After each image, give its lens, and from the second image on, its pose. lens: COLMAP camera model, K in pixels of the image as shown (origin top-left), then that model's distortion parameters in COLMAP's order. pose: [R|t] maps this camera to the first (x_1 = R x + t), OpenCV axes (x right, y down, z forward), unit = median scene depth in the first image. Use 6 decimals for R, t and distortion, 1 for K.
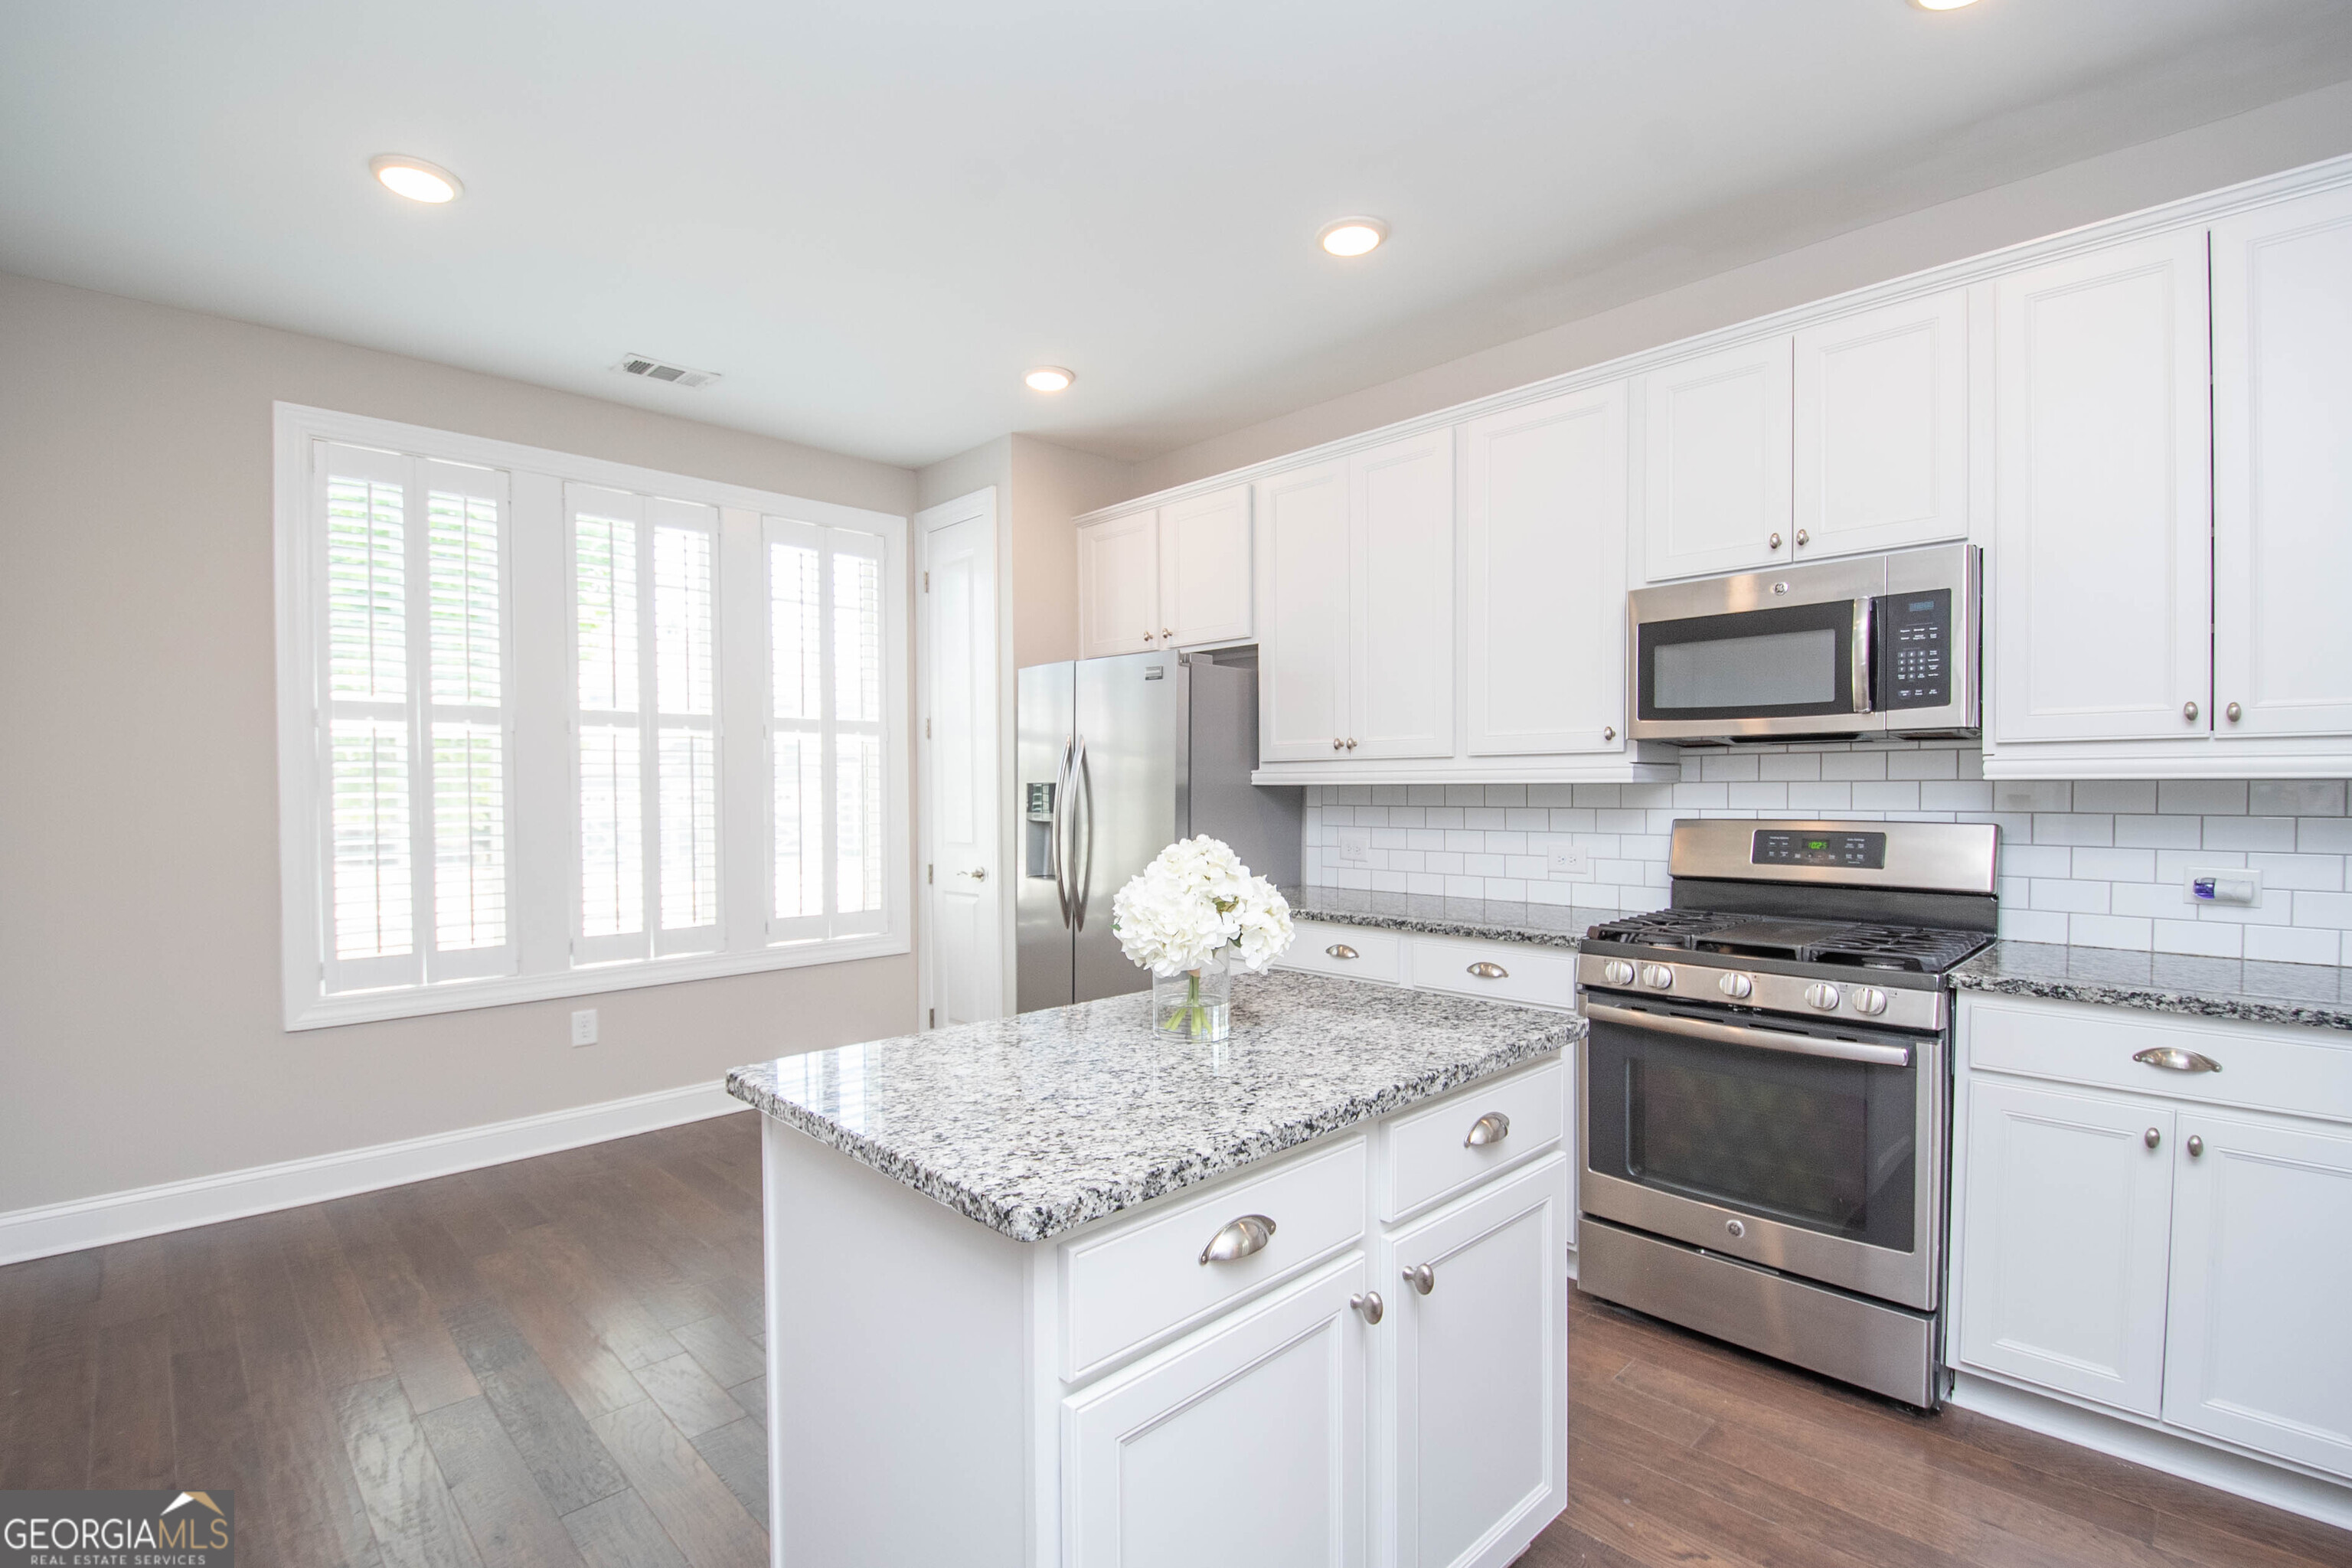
lens RADIAL K [[1072.6, 0, 1177.6], [0, 1072.6, 806.5], [0, 0, 1]] dist [0.018706, -0.025518]
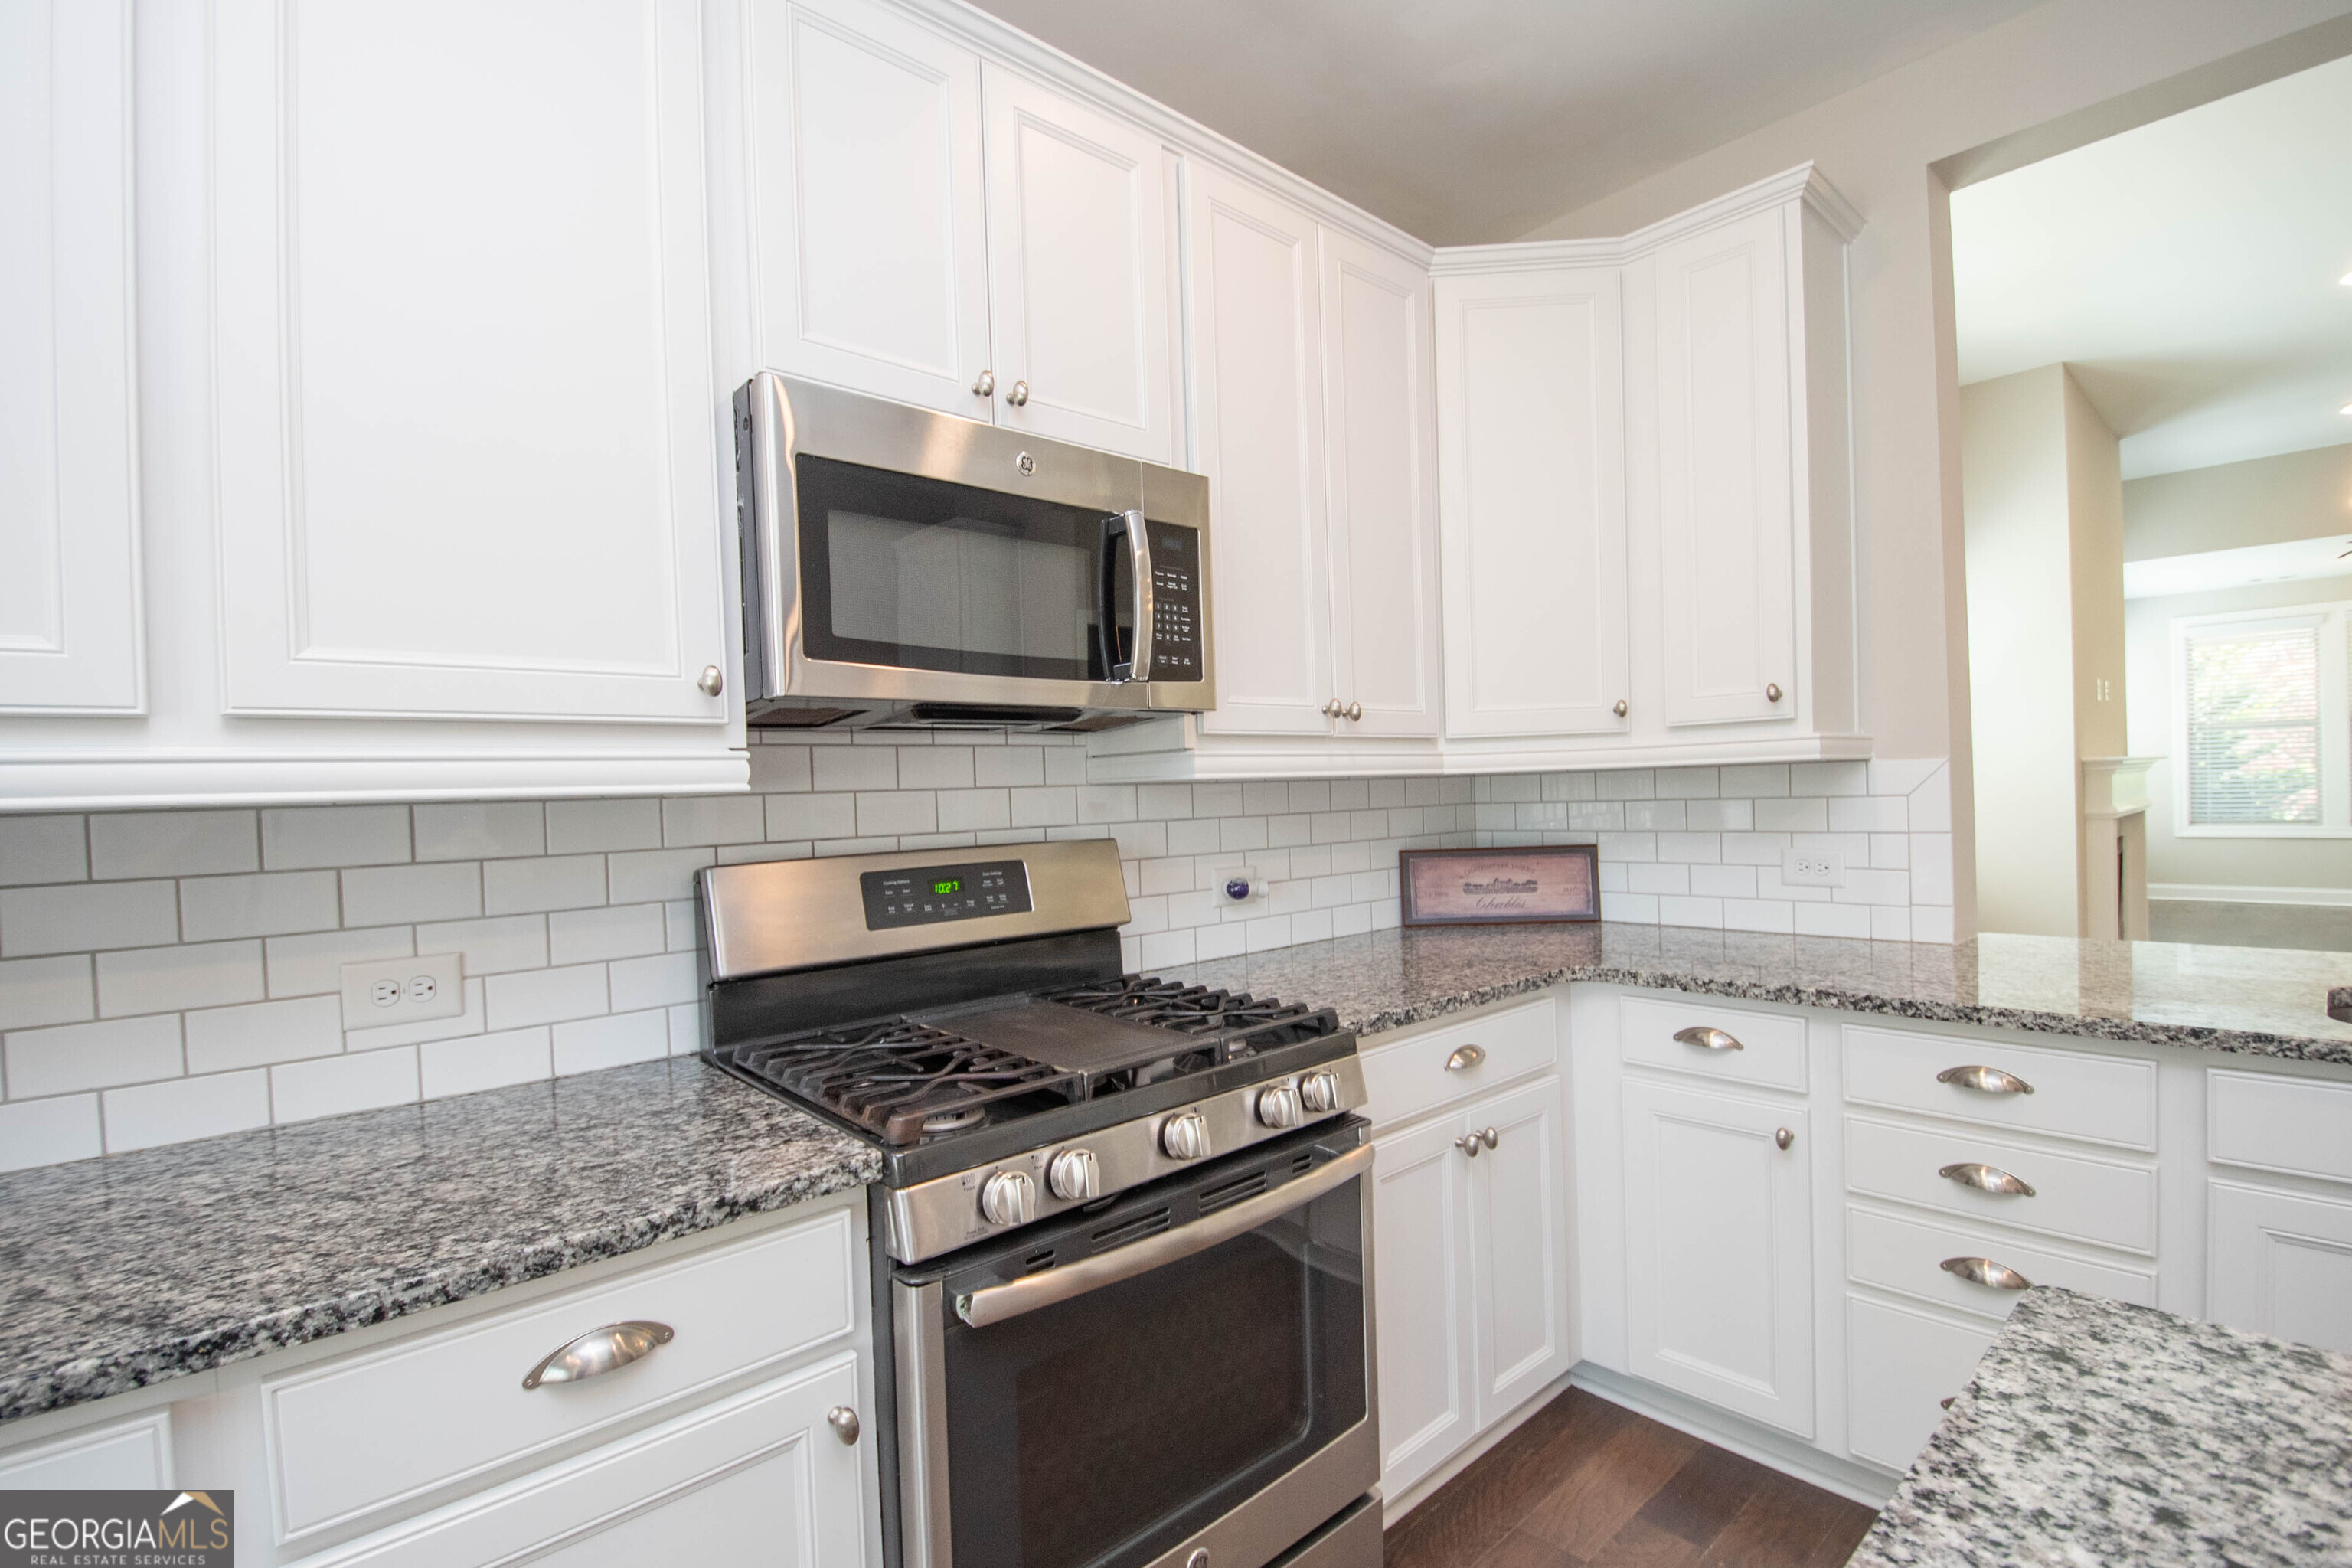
lens RADIAL K [[1052.0, 0, 1183.6], [0, 1052.0, 805.8], [0, 0, 1]] dist [0.016243, -0.025942]
pose [[0.038858, -0.006362, 0.999224, -0.027980], [0.054293, 0.998516, 0.004246, -0.007870], [-0.997769, 0.054086, 0.039146, 0.824266]]
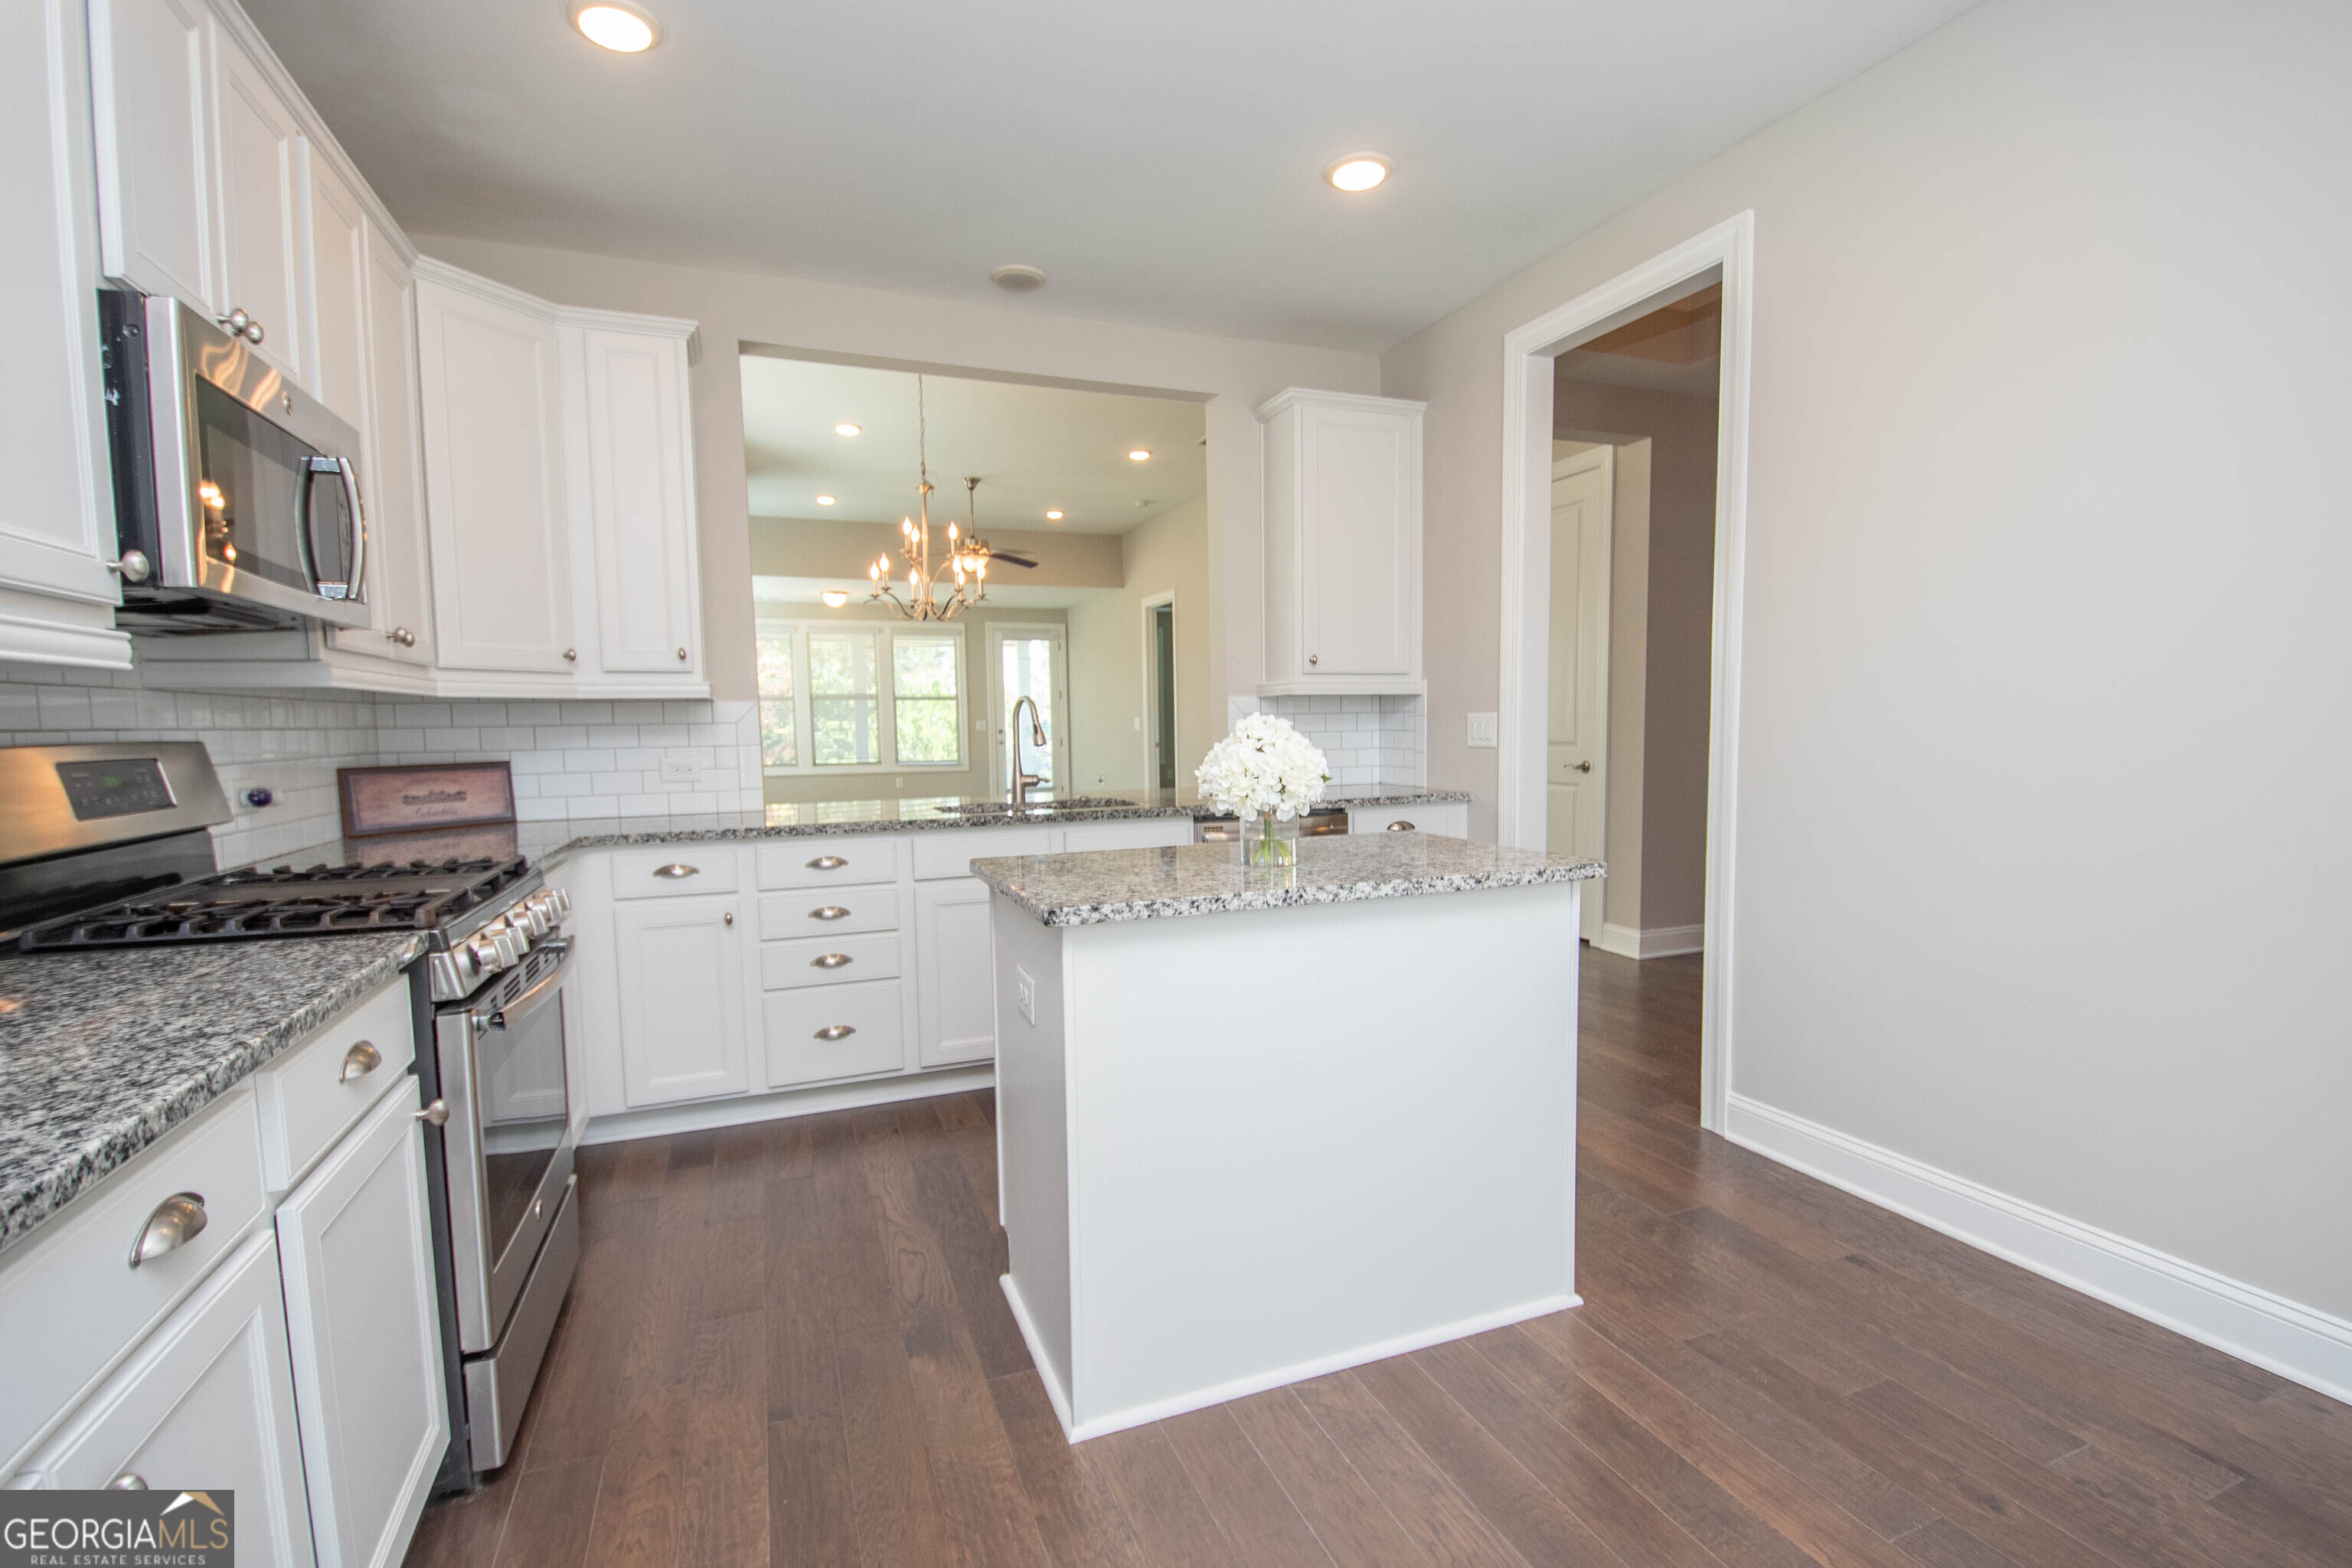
lens RADIAL K [[1052.0, 0, 1183.6], [0, 1052.0, 805.8], [0, 0, 1]] dist [0.016243, -0.025942]
pose [[-0.925221, -0.009955, 0.379299, -0.224092], [0.029305, 0.994795, 0.097592, 0.008149], [-0.378296, 0.101410, -0.920113, 1.314048]]
